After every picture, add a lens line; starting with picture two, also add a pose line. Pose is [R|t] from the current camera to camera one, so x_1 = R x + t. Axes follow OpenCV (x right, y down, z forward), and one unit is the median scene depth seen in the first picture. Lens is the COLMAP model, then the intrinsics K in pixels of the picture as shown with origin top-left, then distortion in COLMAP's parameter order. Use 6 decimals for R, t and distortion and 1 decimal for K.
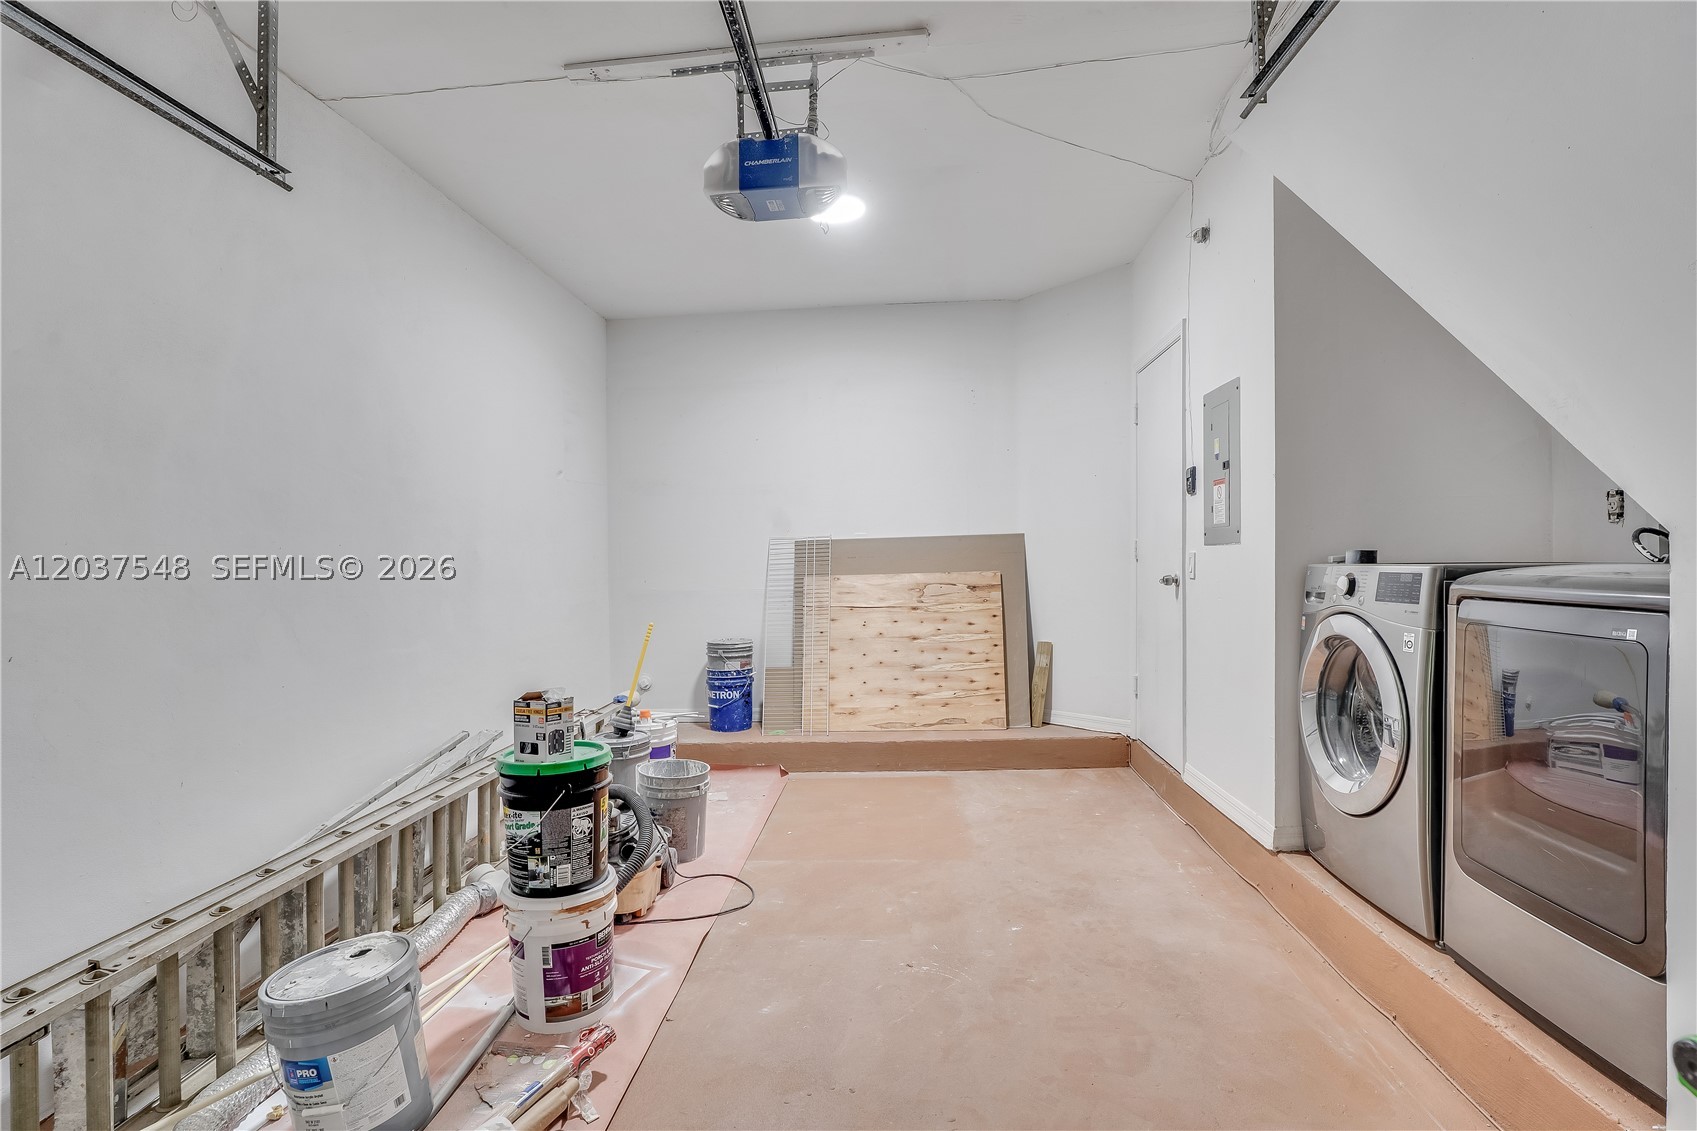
lens RADIAL K [[828.4, 0, 851.6], [0, 828.4, 561.7], [0, 0, 1]] dist [-0.063612, 0.020068]
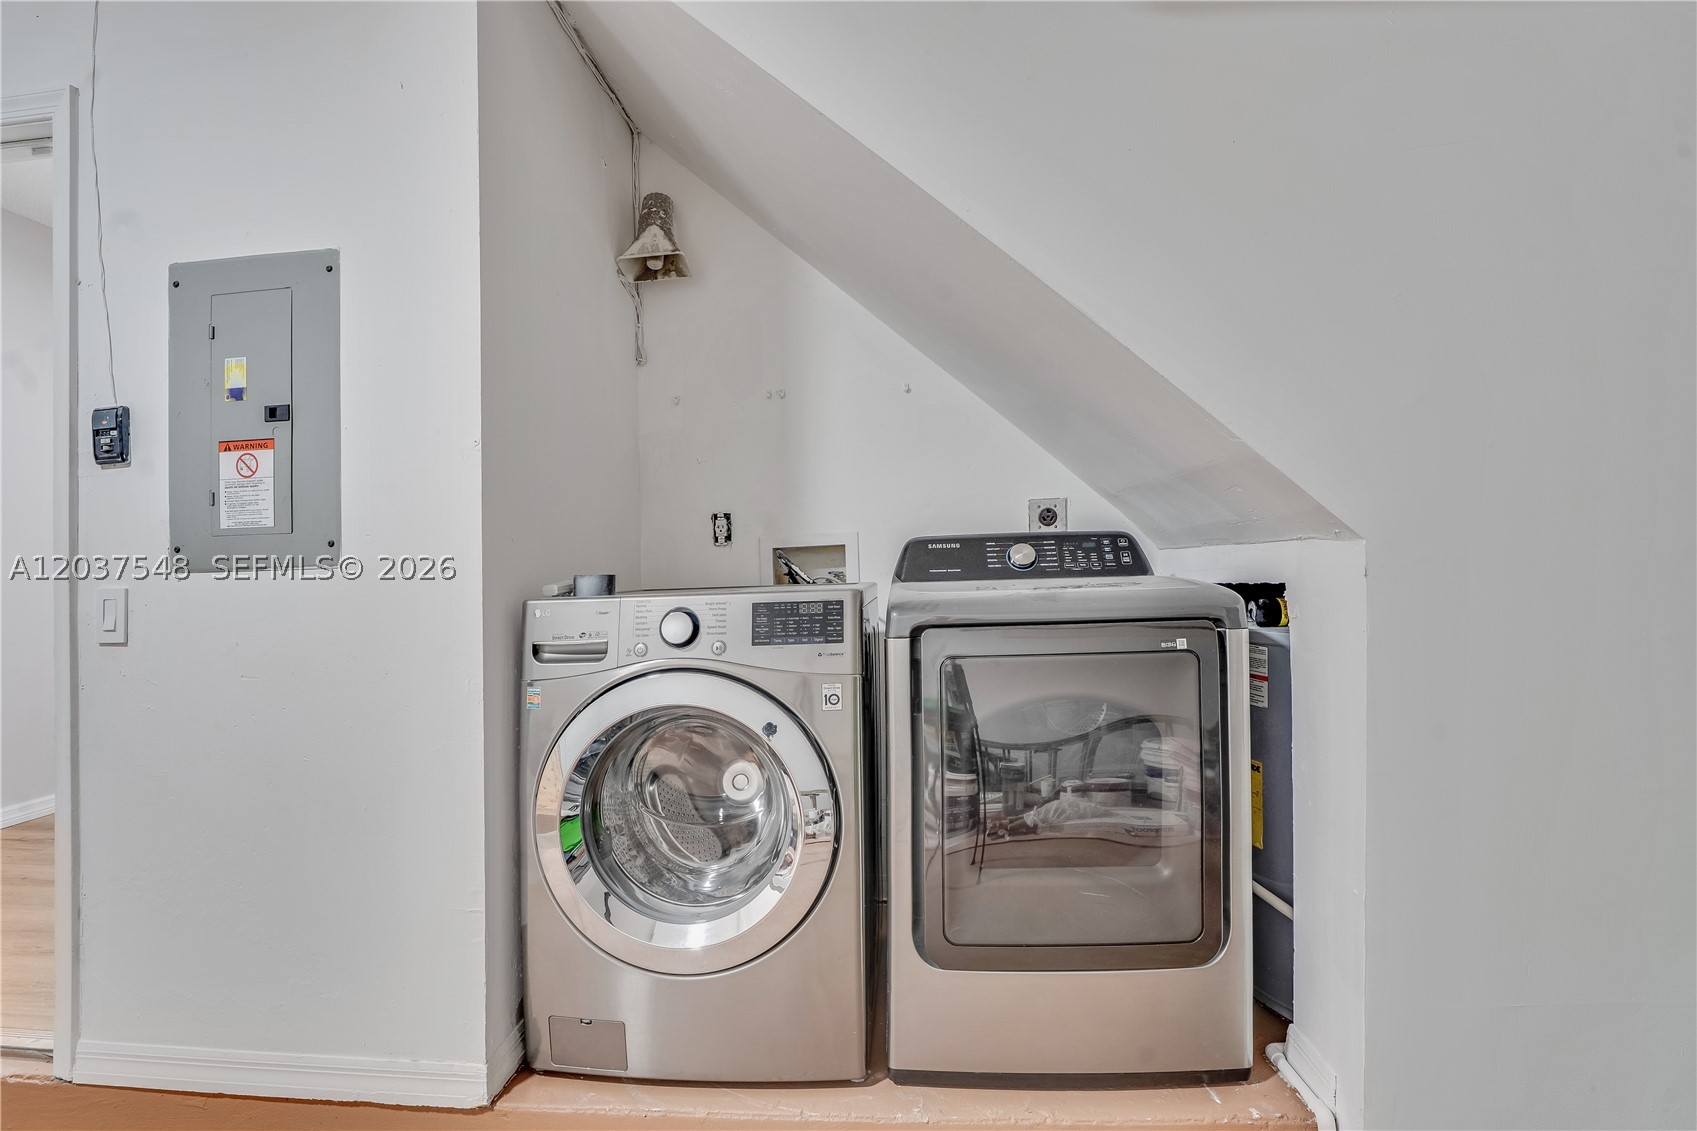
lens RADIAL K [[721.8, 0, 848.5], [0, 721.8, 565.5], [0, 0, 1]] dist [-0.046838, 0.000032]
pose [[0.004292, 0.007334, 0.999964, 0.038715], [0.036388, 0.999310, -0.007485, -0.010827], [-0.999329, 0.036419, 0.004023, 0.873039]]
